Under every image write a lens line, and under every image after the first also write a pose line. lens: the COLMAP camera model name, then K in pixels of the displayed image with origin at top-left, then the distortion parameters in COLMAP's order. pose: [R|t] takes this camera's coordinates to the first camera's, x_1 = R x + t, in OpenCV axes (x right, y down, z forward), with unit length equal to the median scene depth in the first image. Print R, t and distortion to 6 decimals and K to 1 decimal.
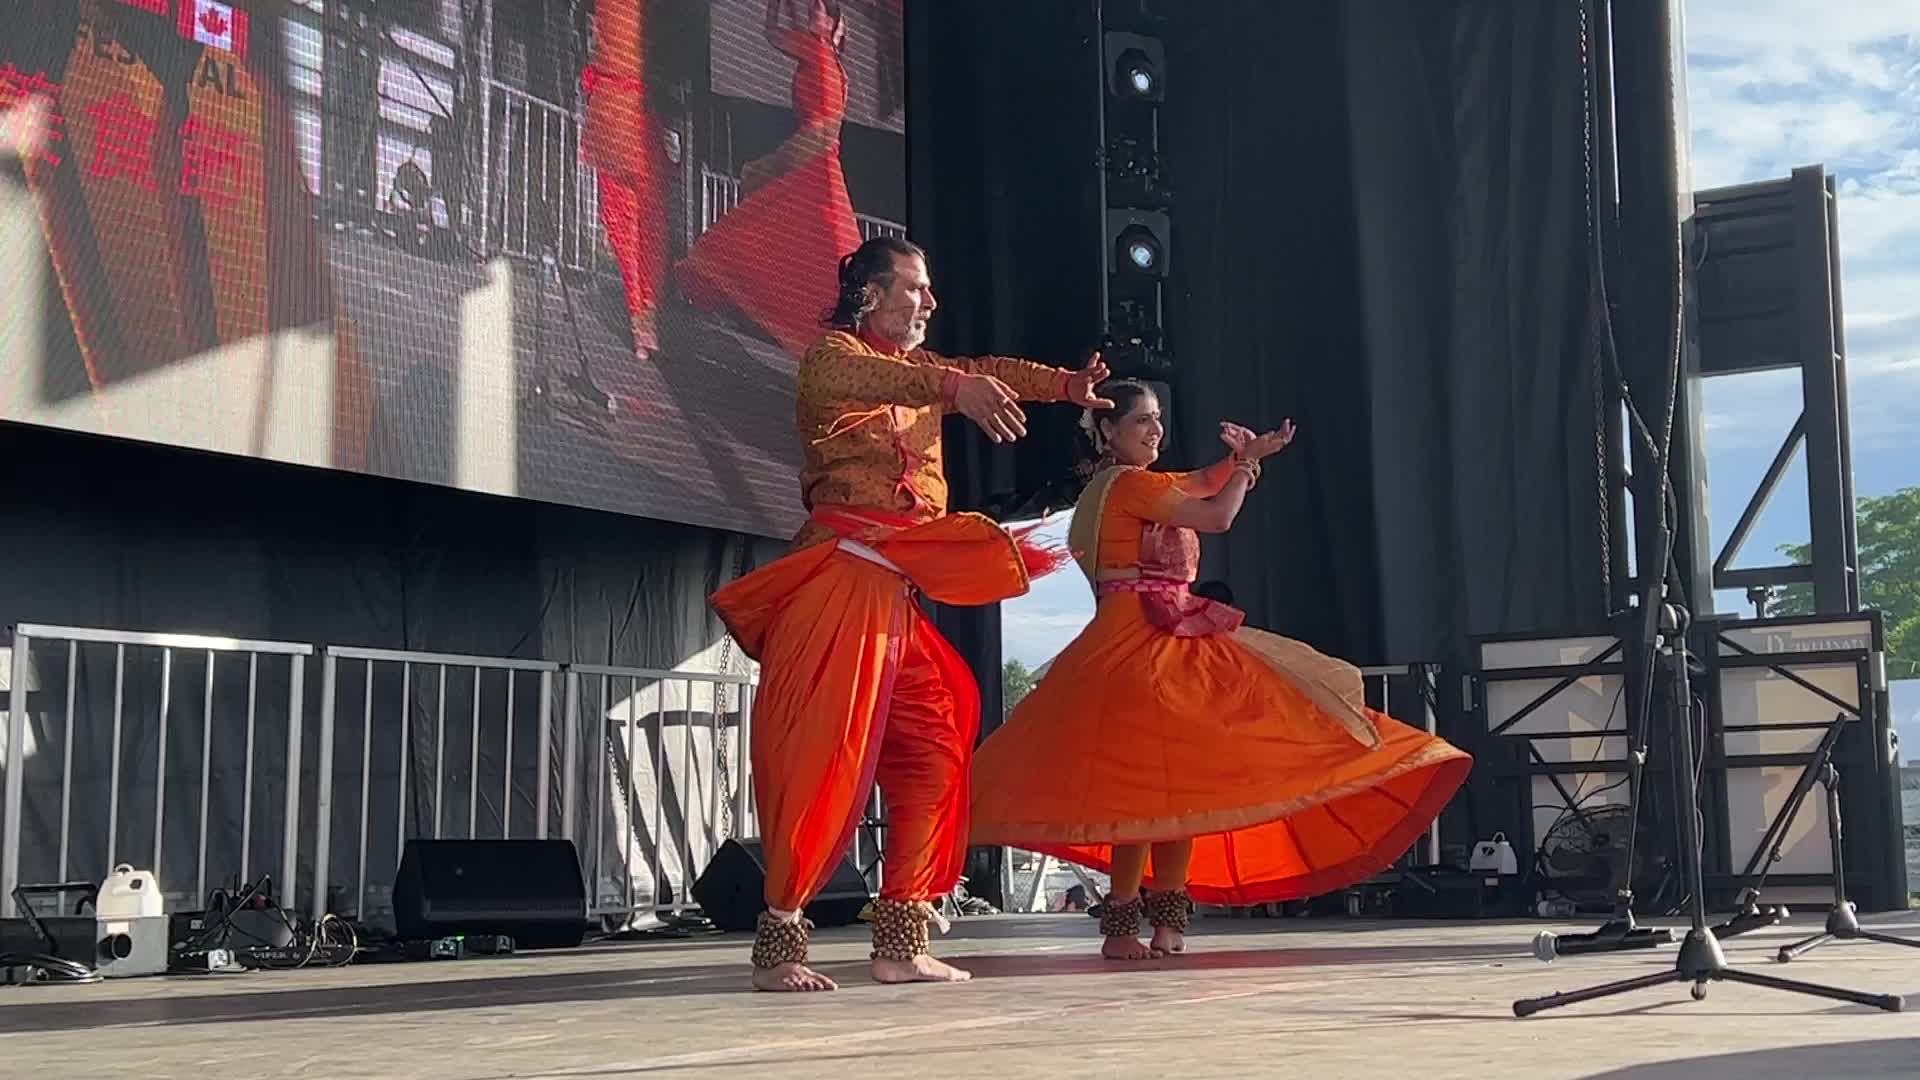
lens RADIAL K [[2609.6, 0, 912.2], [0, 2609.6, 548.6], [0, 0, 1]] dist [0.033394, 0.015552]
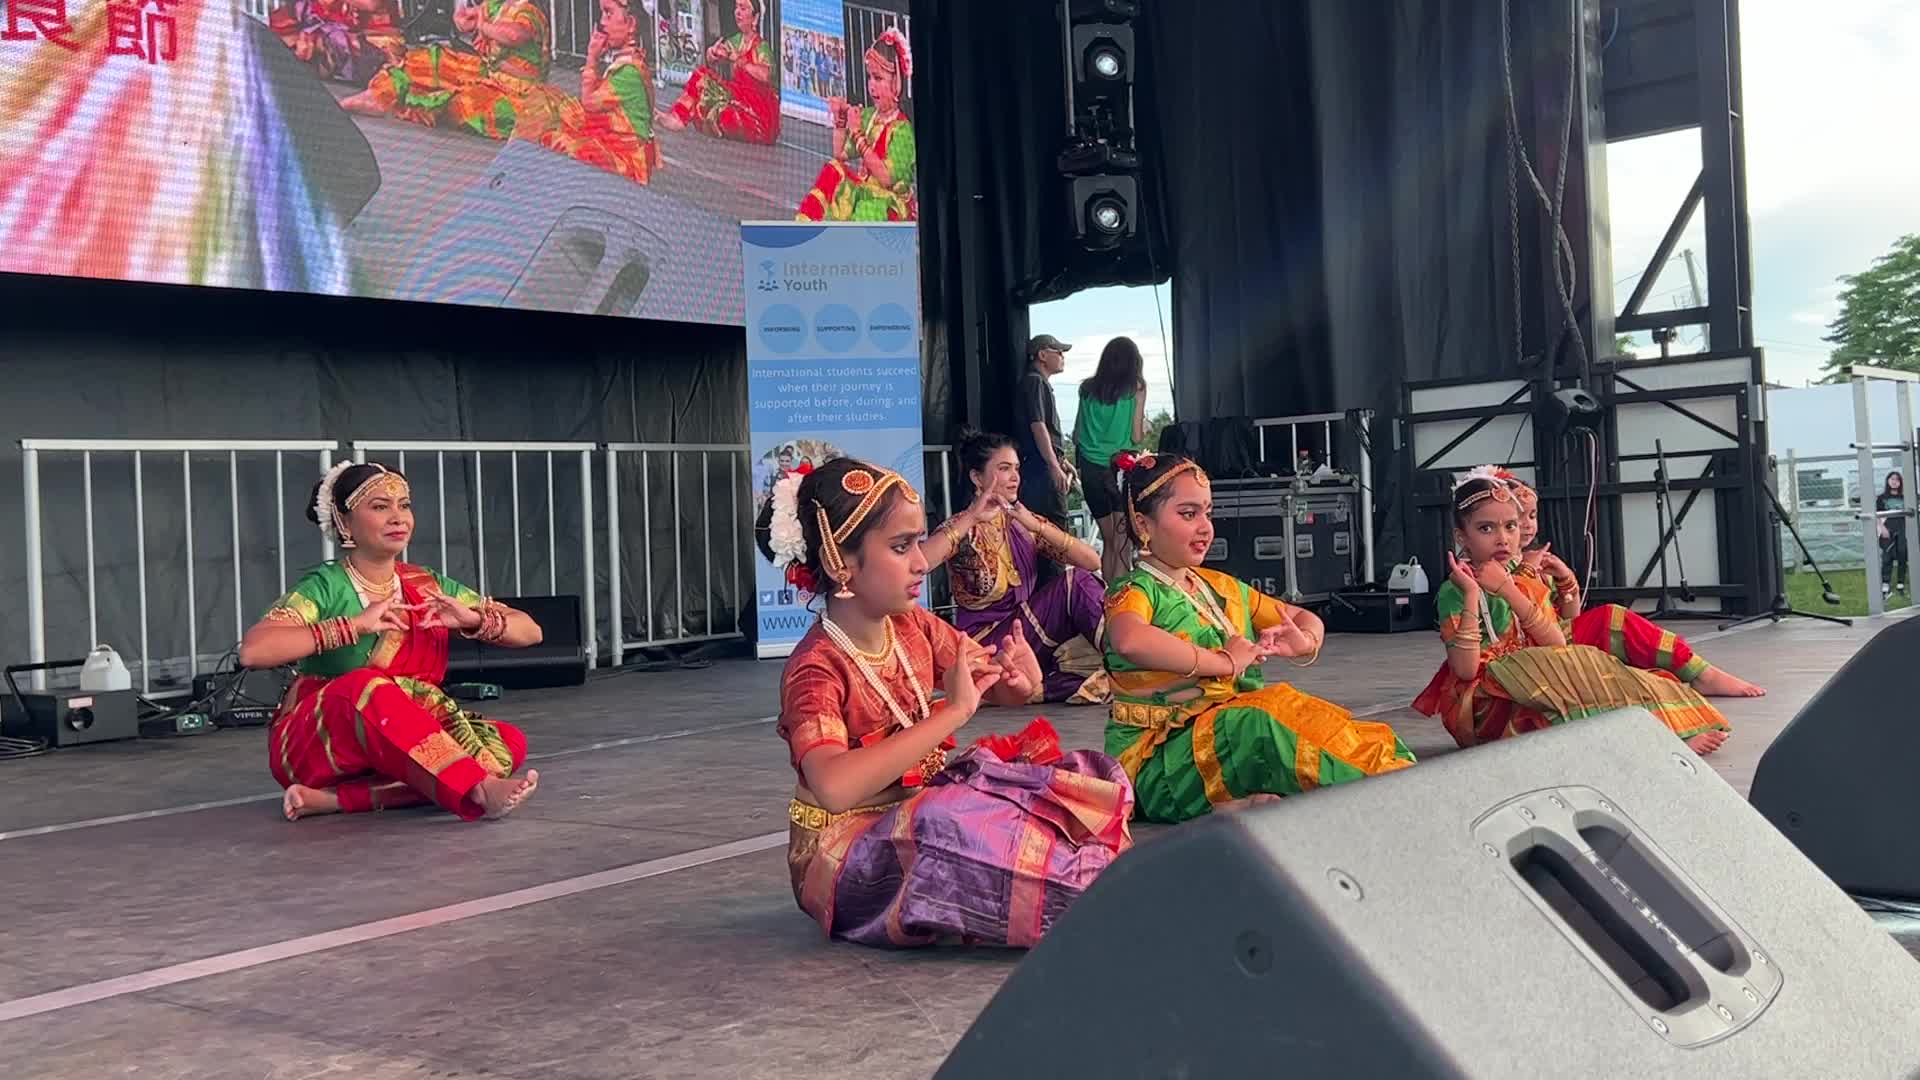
lens RADIAL K [[1828.8, 0, 960.0], [0, 1828.8, 540.0], [0, 0, 1]] dist [0.099898, -0.221655]
pose [[0.989920, -0.031102, -0.138173, 0.135225], [0.047573, 0.991927, 0.117550, -0.002983], [0.133401, -0.122938, 0.983407, 0.175941]]
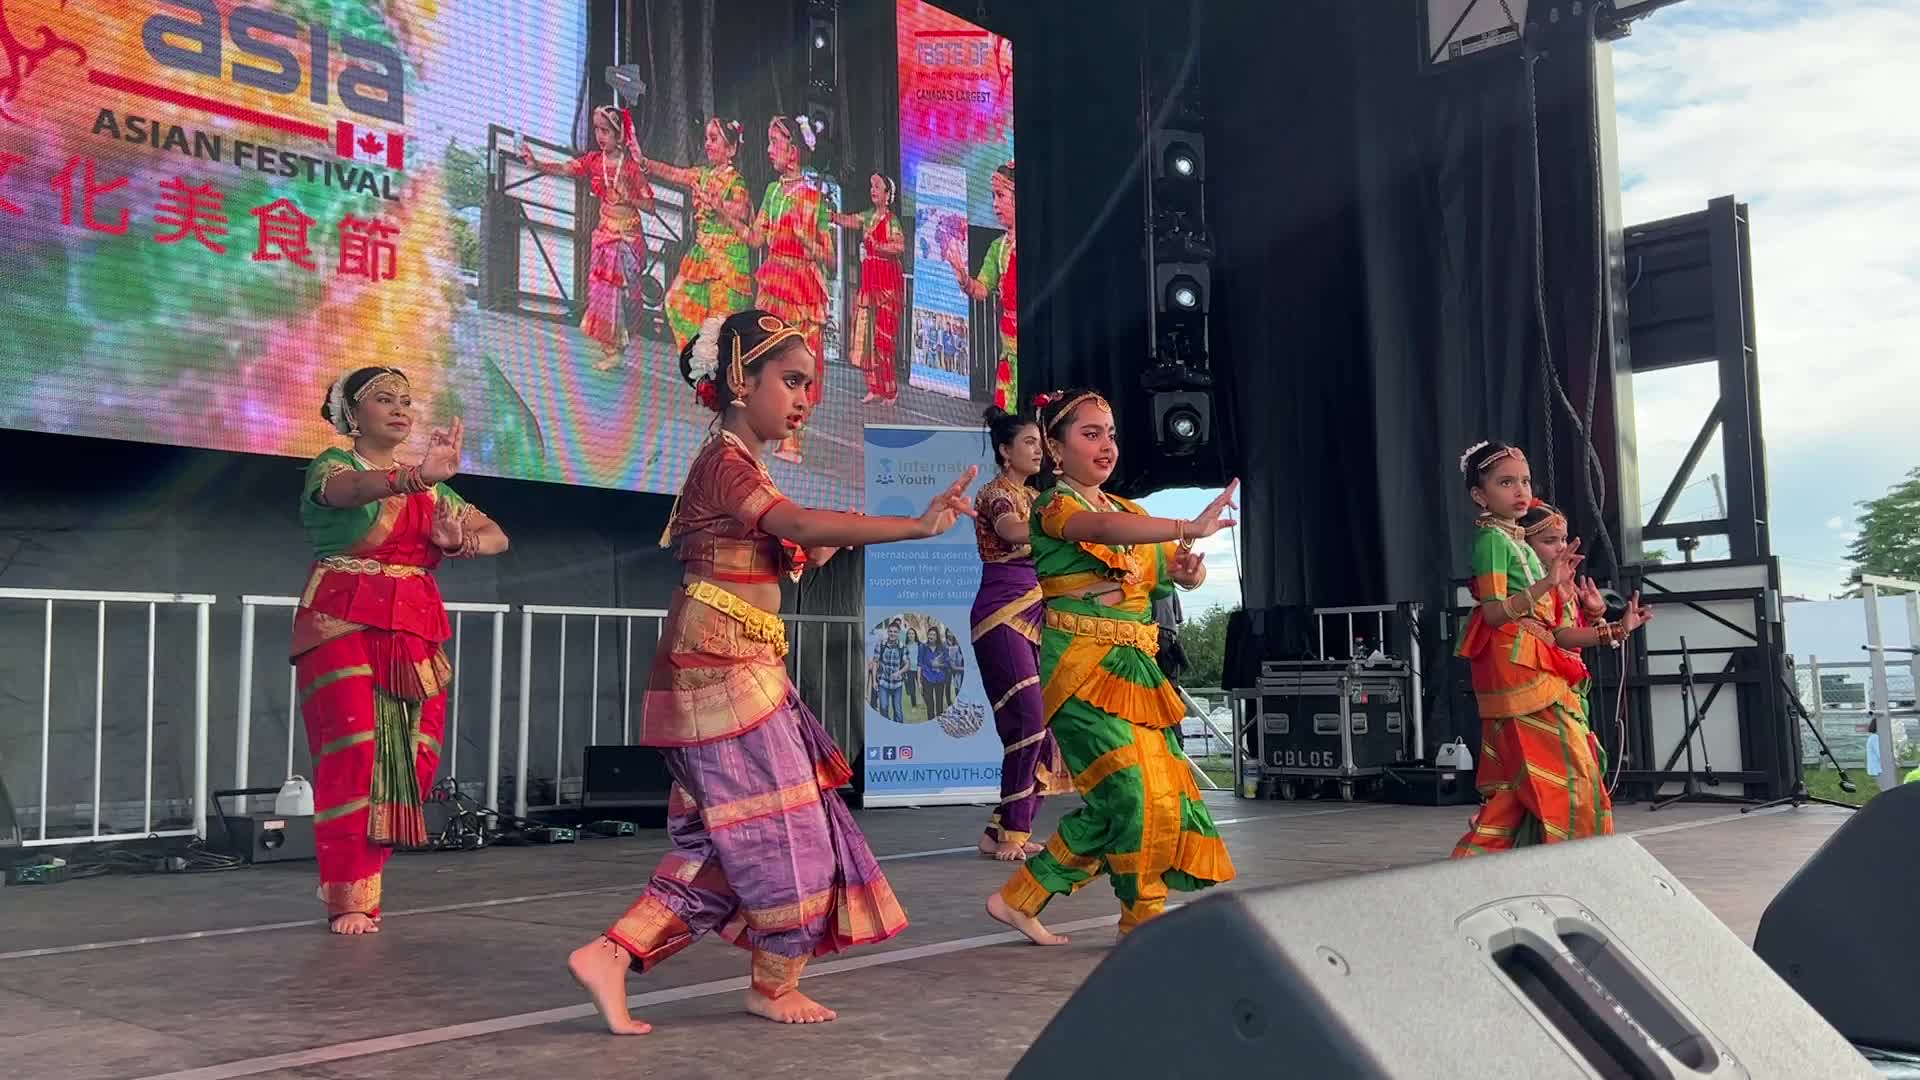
lens RADIAL K [[1623.0, 0, 960.0], [0, 1623.0, 540.0], [0, 0, 1]] dist [0.076818, -0.141599]
pose [[0.980940, -0.021344, -0.193136, 0.138297], [0.023556, 0.999680, 0.009166, 0.000506], [0.192879, -0.013541, 0.981129, 0.173826]]
